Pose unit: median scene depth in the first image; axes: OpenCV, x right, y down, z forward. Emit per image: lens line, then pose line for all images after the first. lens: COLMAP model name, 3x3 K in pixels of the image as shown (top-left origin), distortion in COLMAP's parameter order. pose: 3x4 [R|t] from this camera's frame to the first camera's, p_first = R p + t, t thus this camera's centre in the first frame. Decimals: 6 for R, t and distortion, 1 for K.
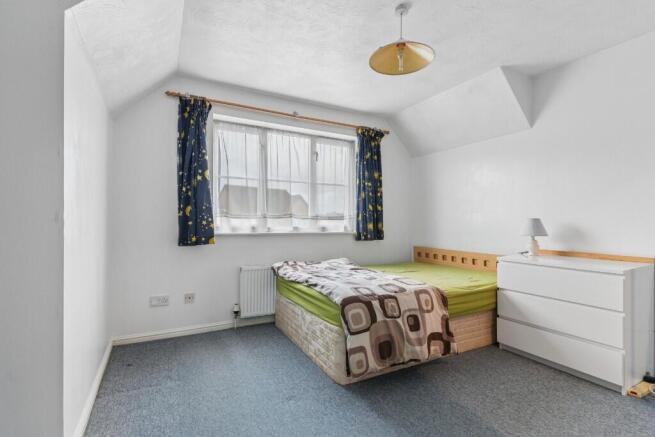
lens RADIAL K [[309.4, 0, 326.6], [0, 309.4, 223.7], [0, 0, 1]] dist [0.001854, -0.000051]
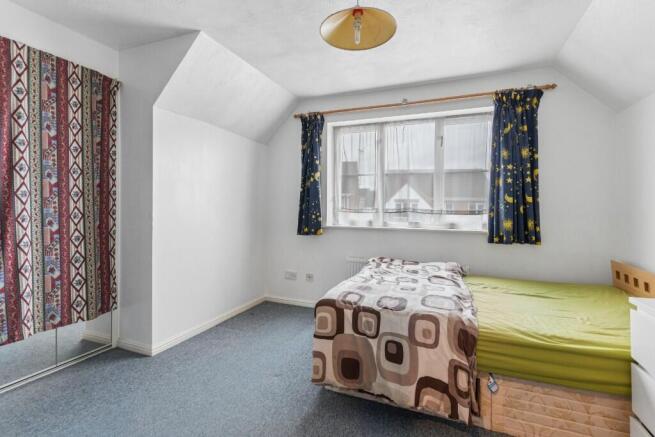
lens RADIAL K [[313.9, 0, 329.2], [0, 313.9, 211.2], [0, 0, 1]] dist [0.003083, 0.000572]
pose [[0.637864, 0.007376, -0.770114, 0.583333], [-0.010010, 0.999949, 0.001286, -0.026741], [0.770084, 0.006888, 0.637905, 0.267863]]
